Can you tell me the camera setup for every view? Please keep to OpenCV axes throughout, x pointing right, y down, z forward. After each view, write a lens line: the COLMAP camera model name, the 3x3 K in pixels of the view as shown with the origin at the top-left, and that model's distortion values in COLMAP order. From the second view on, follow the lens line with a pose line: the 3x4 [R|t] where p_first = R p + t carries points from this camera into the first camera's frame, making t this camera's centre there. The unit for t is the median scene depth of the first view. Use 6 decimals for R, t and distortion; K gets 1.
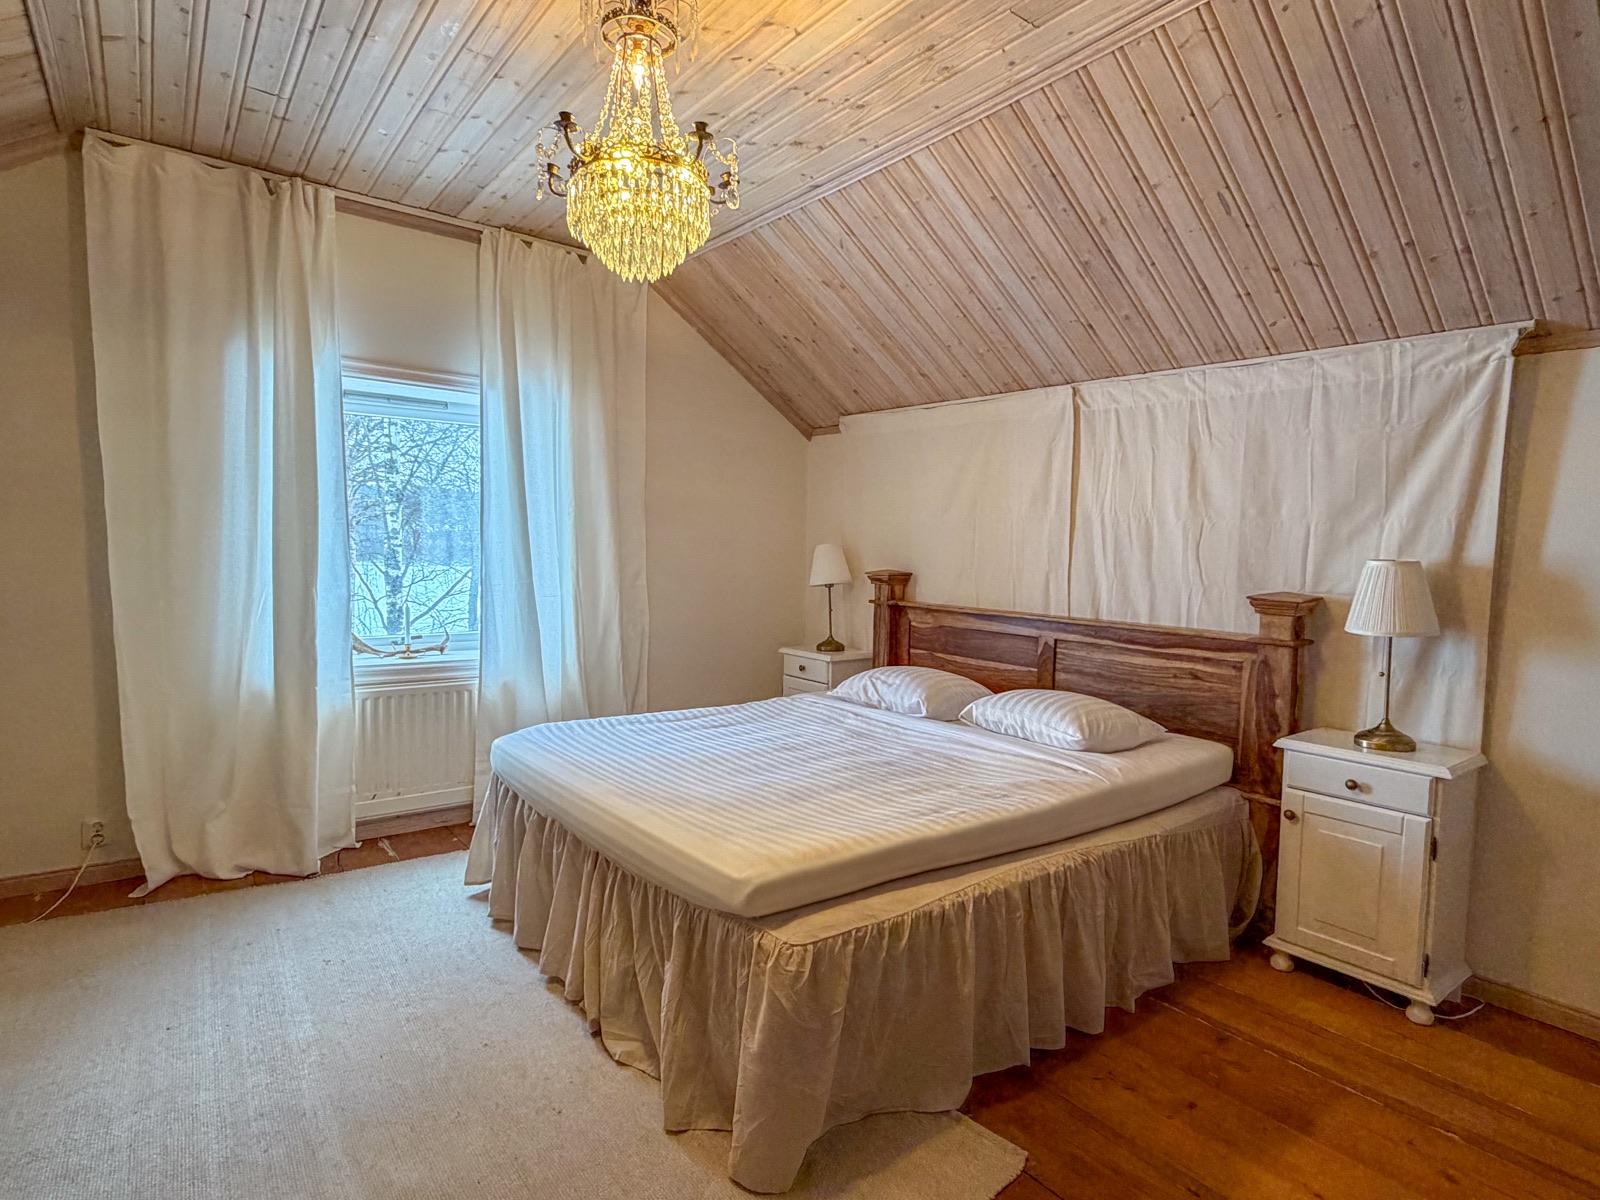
lens RADIAL K [[852.1, 0, 791.3], [0, 852.1, 603.9], [0, 0, 1]] dist [0.000223, -0.000511]
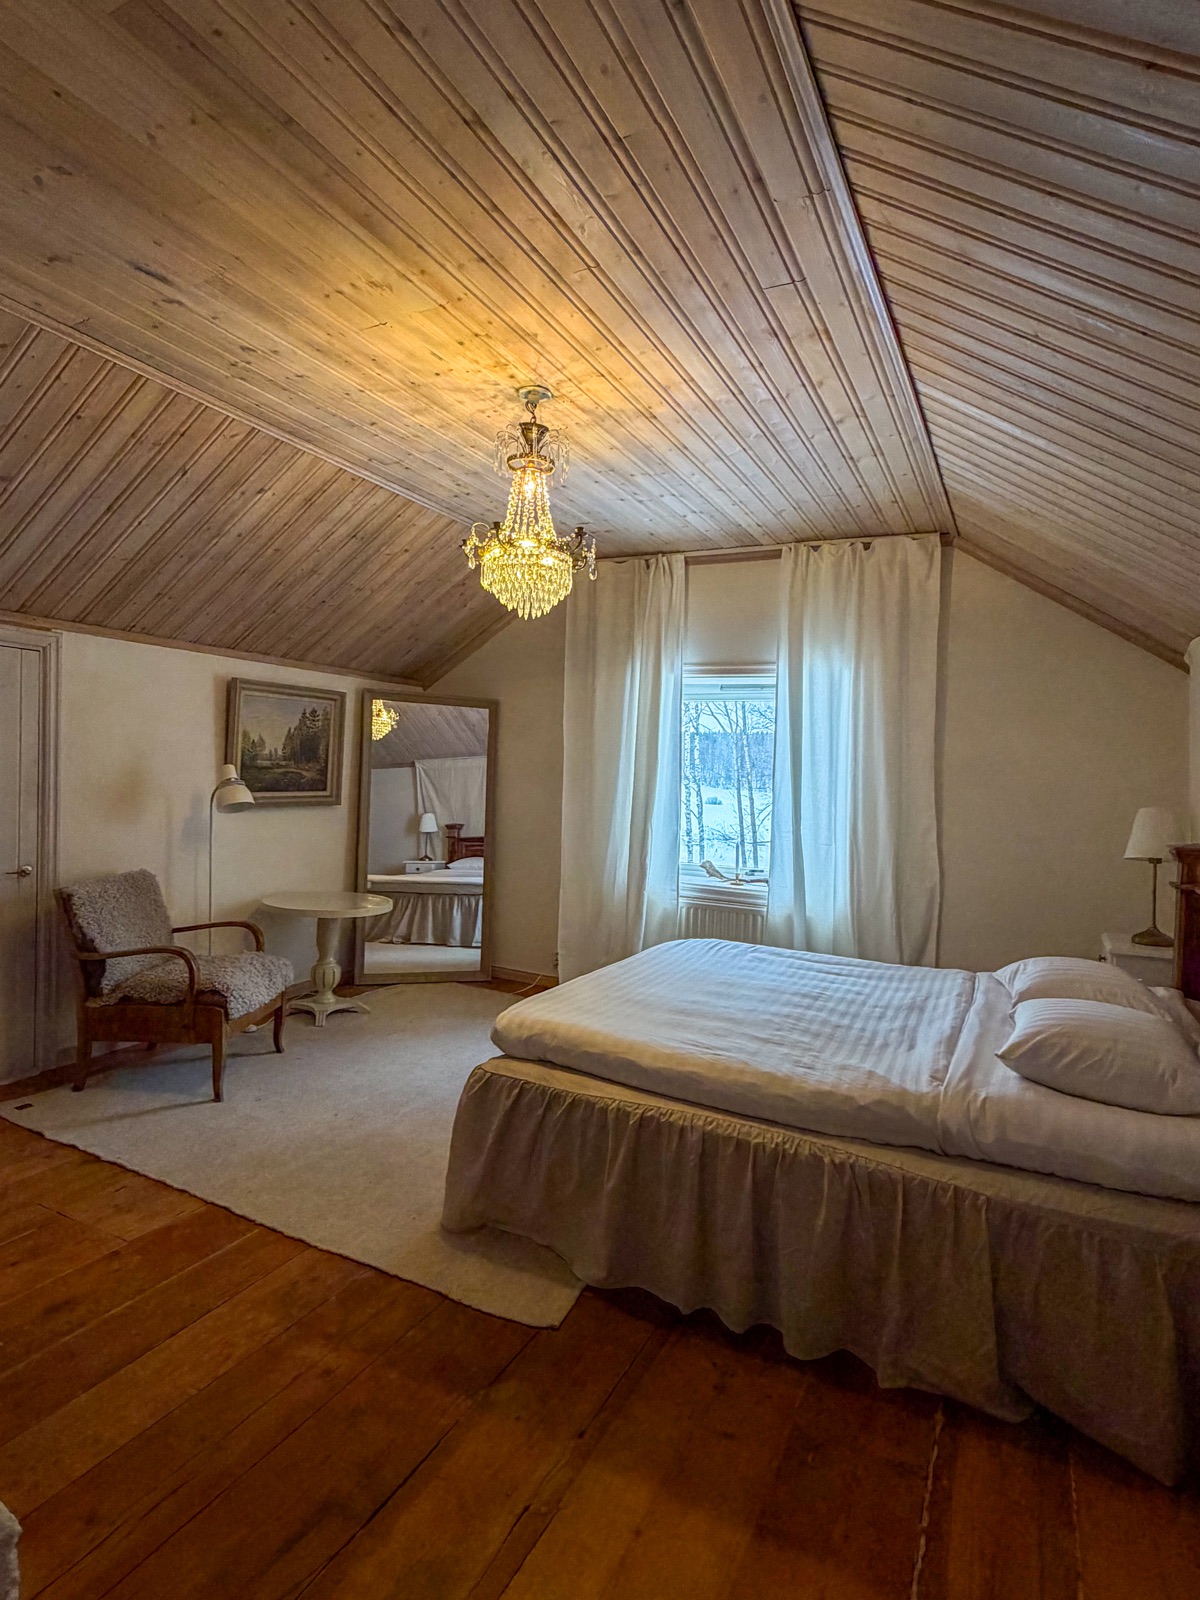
lens RADIAL K [[853.6, 0, 596.8], [0, 853.6, 798.7], [0, 0, 1]] dist [-0.006388, 0.001841]
pose [[0.439359, 0.016438, -0.898161, 0.706674], [-0.092897, 0.995303, -0.027227, -0.013212], [0.893495, 0.095399, 0.438822, 0.261618]]
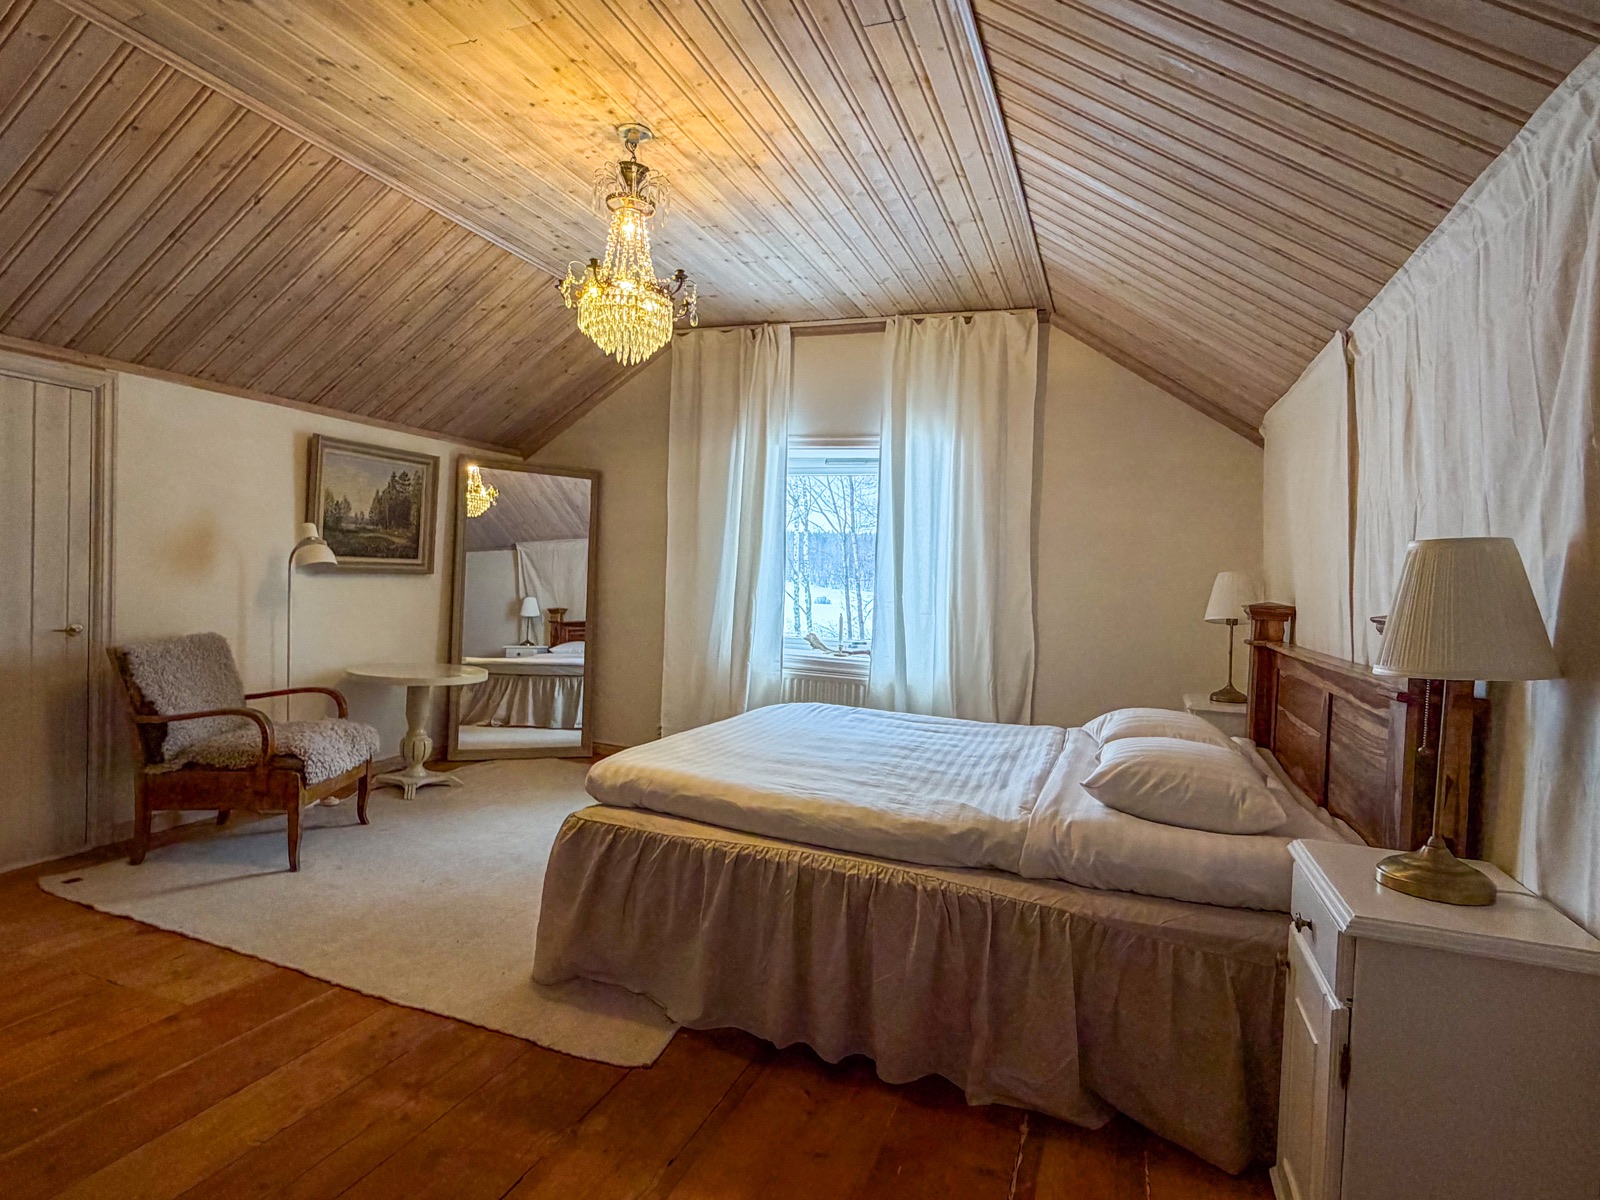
lens RADIAL K [[852.1, 0, 791.3], [0, 852.1, 603.9], [0, 0, 1]] dist [0.000223, -0.000511]
pose [[0.525713, 0.024807, -0.850300, 0.706877], [-0.095406, 0.994988, -0.029958, 0.034377], [0.845295, 0.096873, 0.525444, 0.277656]]
